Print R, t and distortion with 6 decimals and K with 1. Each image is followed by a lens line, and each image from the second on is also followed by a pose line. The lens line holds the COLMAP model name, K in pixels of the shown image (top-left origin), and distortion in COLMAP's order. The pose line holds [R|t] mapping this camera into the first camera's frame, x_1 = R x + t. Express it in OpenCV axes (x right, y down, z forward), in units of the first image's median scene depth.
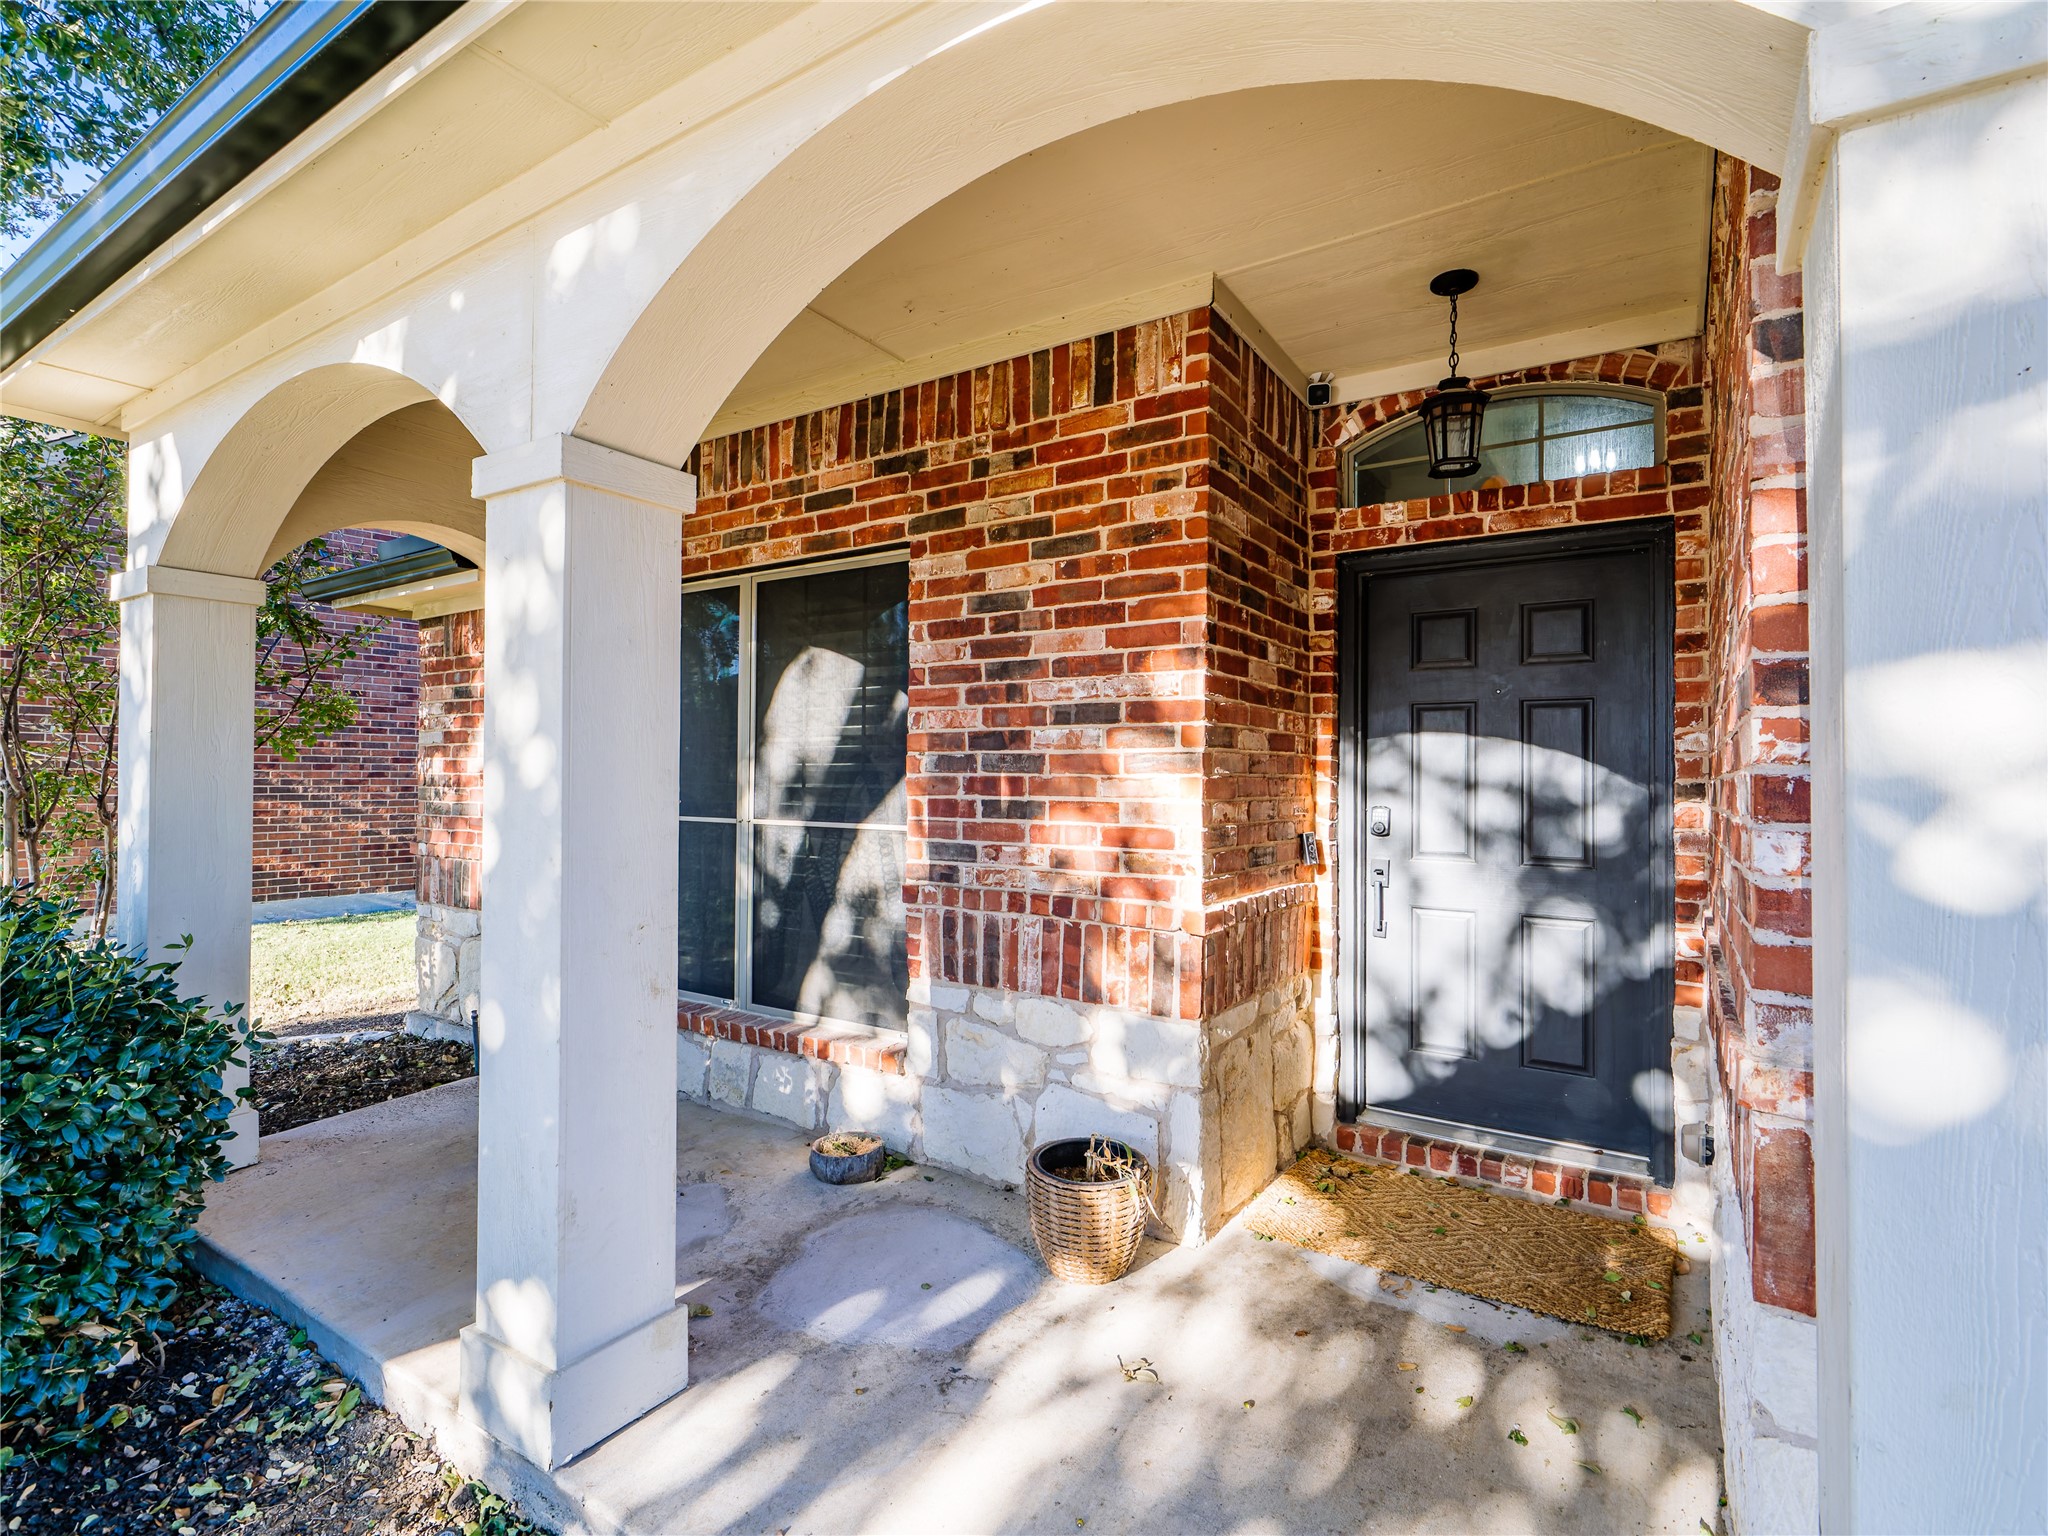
lens RADIAL K [[983.2, 0, 949.5], [0, 983.2, 766.3], [0, 0, 1]] dist [-0.000390, -0.000130]
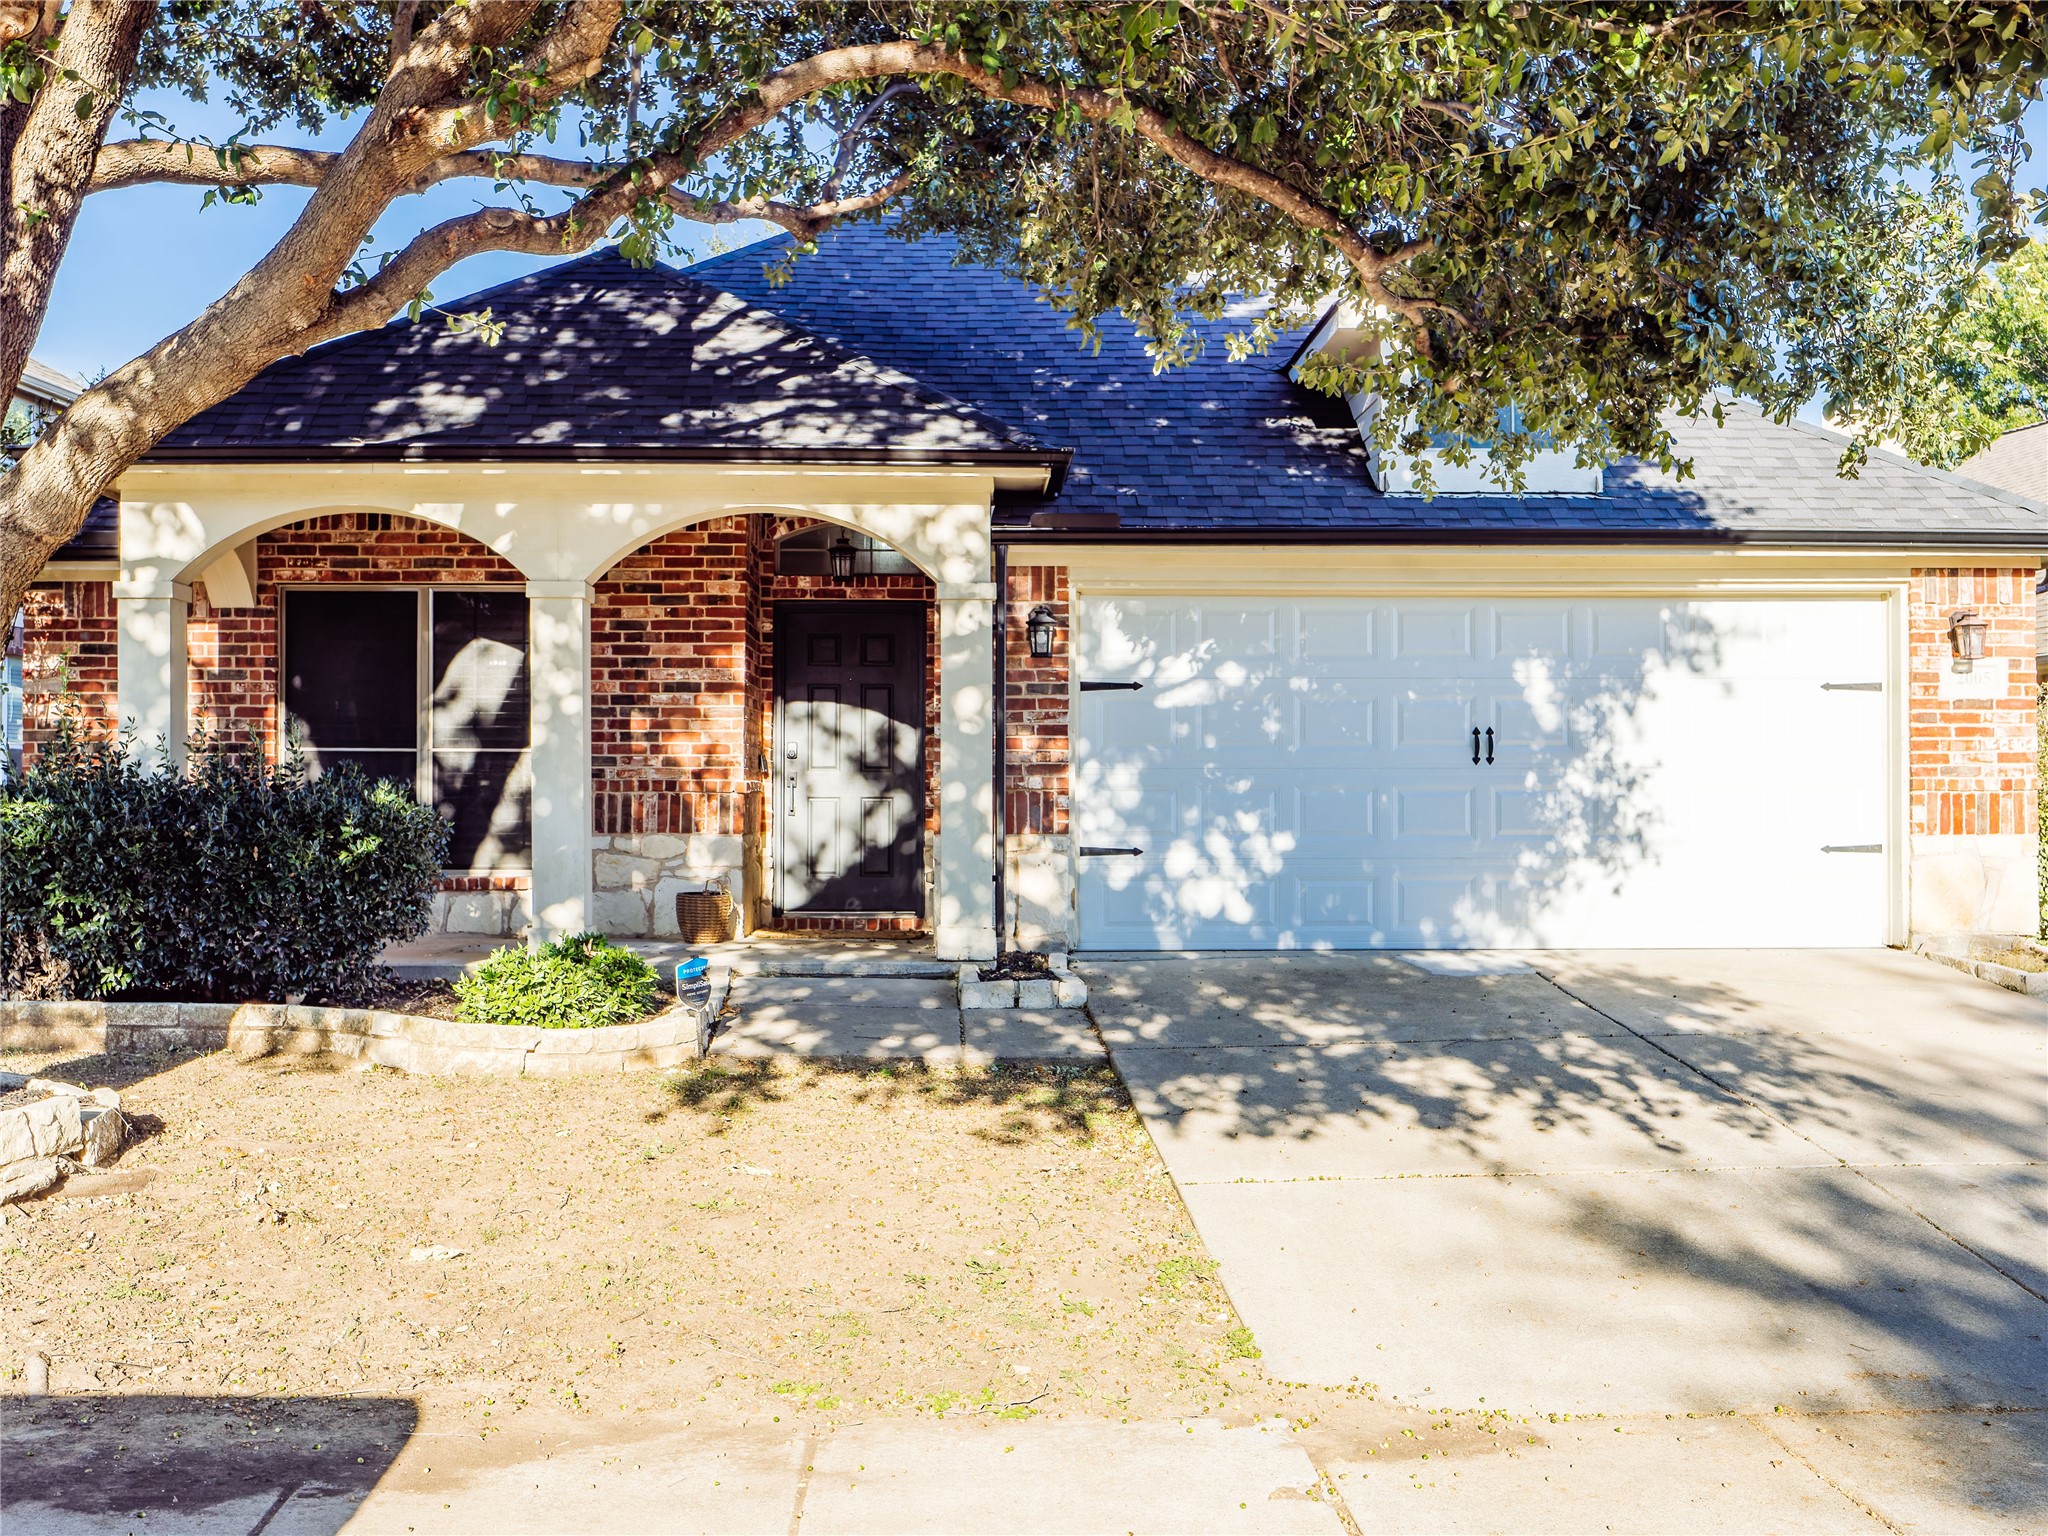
lens RADIAL K [[2407.9, 0, 1024.0], [0, 2407.9, 768.0], [0, 0, 1]] dist [0.004085, 0.012431]
pose [[0.789738, 0.004598, 0.613428, -2.152992], [-0.002057, 0.999986, -0.004847, 0.122914], [-0.613441, 0.002566, 0.789736, -3.048882]]
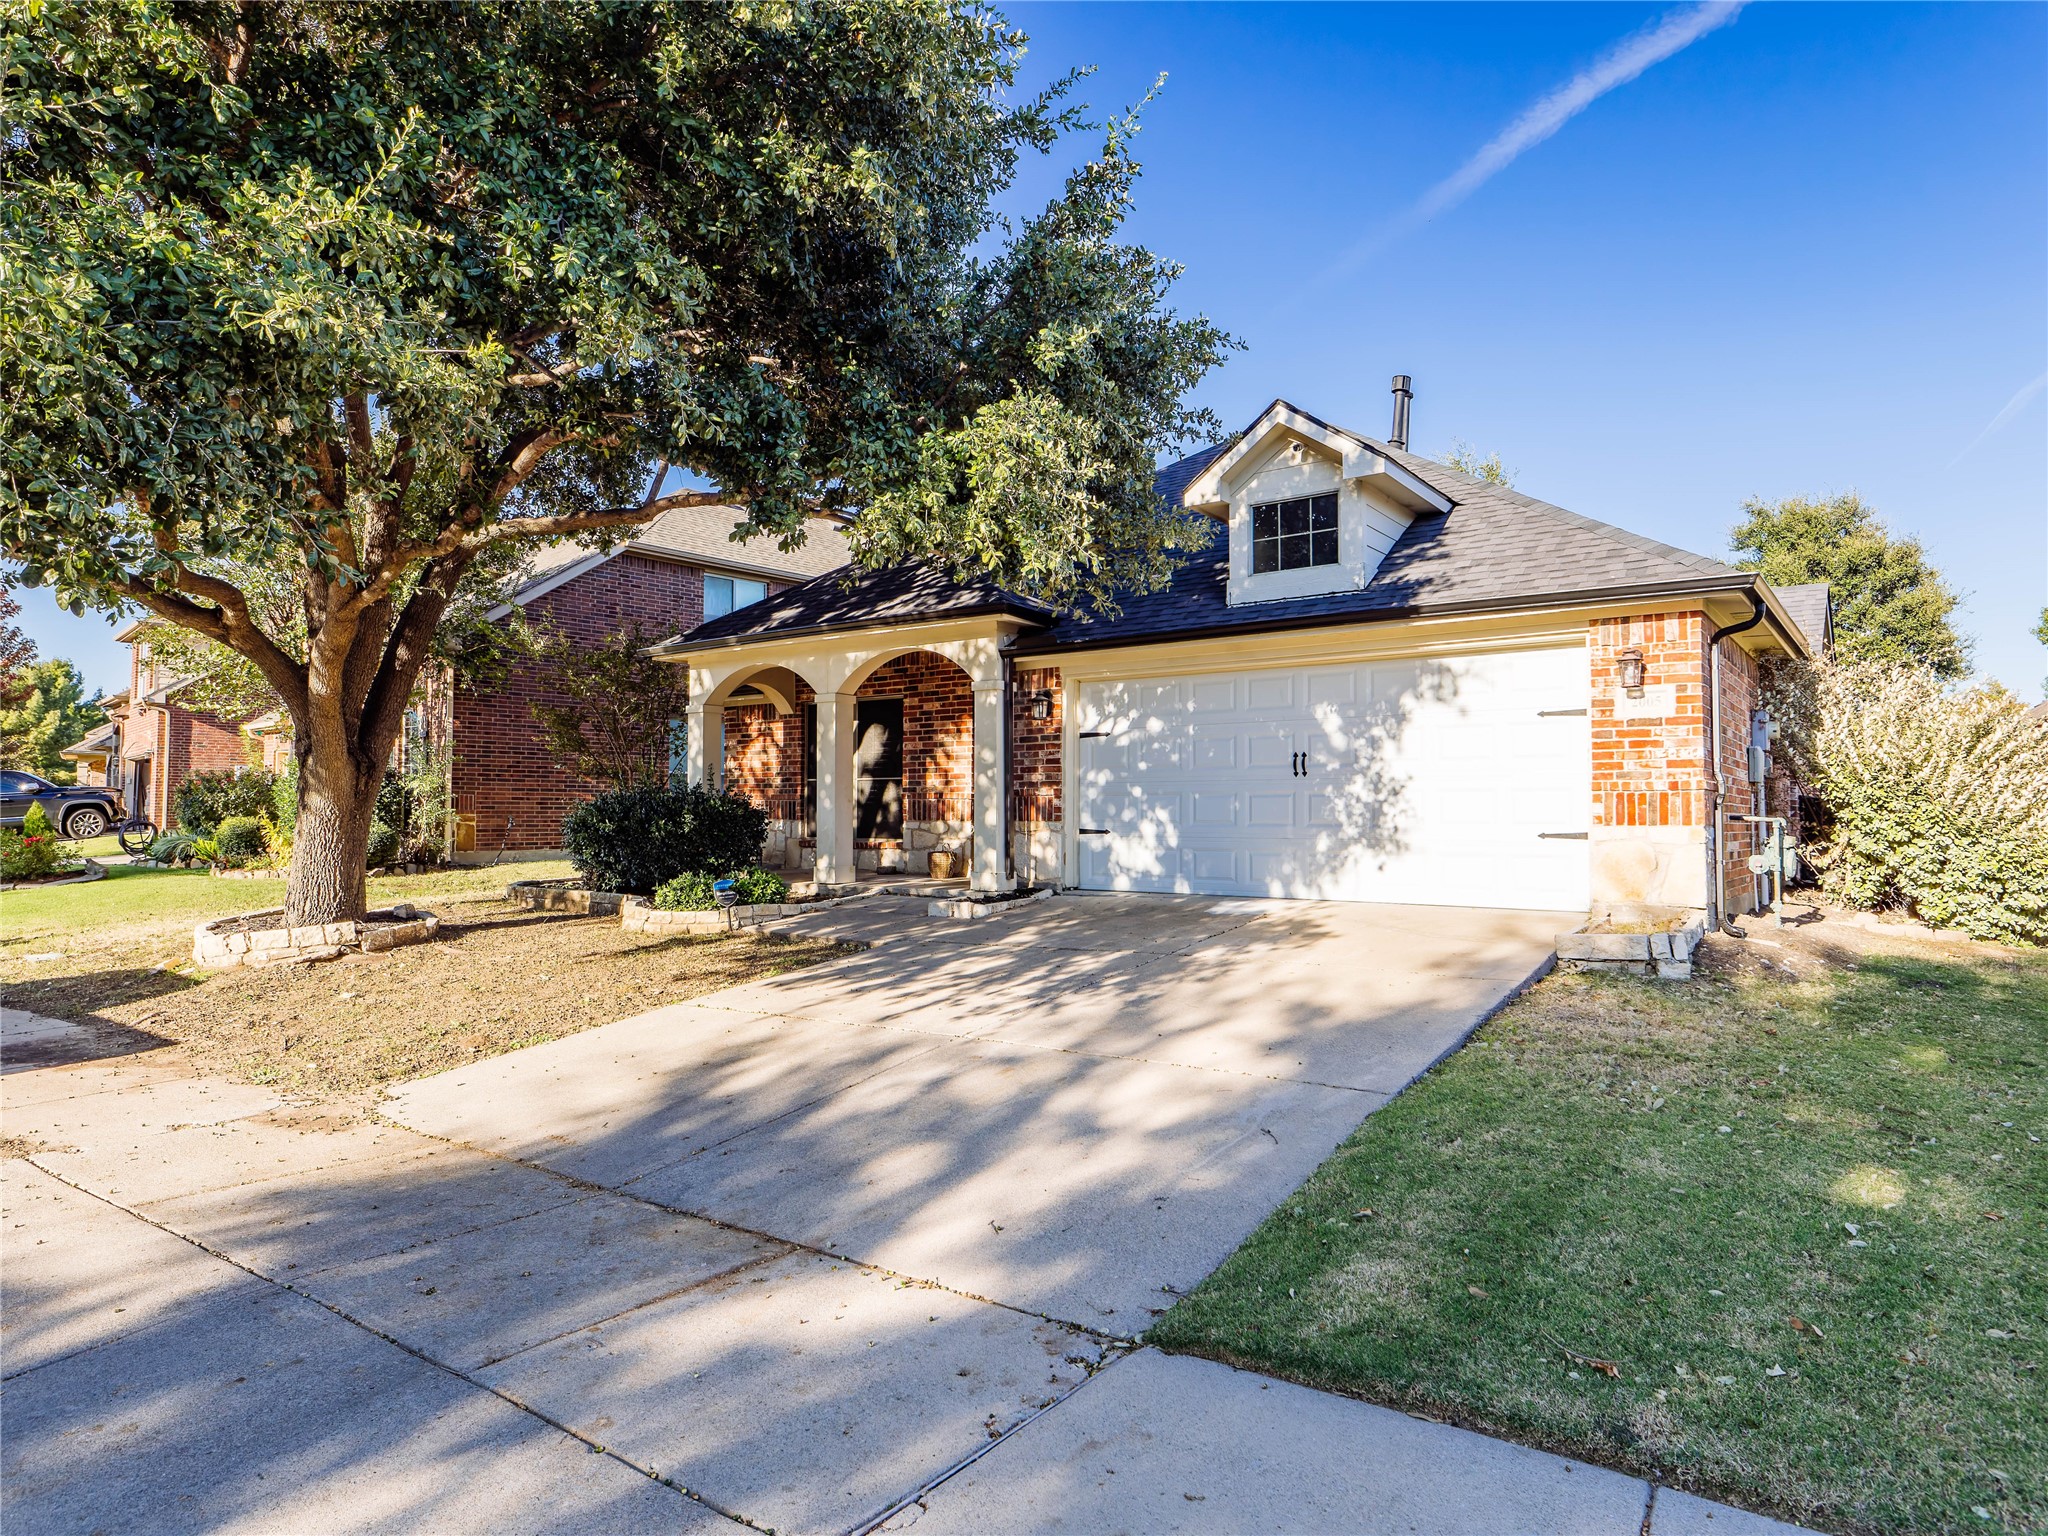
lens RADIAL K [[1285.9, 0, 1024.0], [0, 1285.9, 768.0], [0, 0, 1]] dist [-0.000222, -0.000177]
pose [[0.998997, -0.003660, -0.044625, 0.615868], [0.002383, 0.999587, -0.028646, 0.168983], [0.044711, 0.028511, 0.998593, -3.667409]]
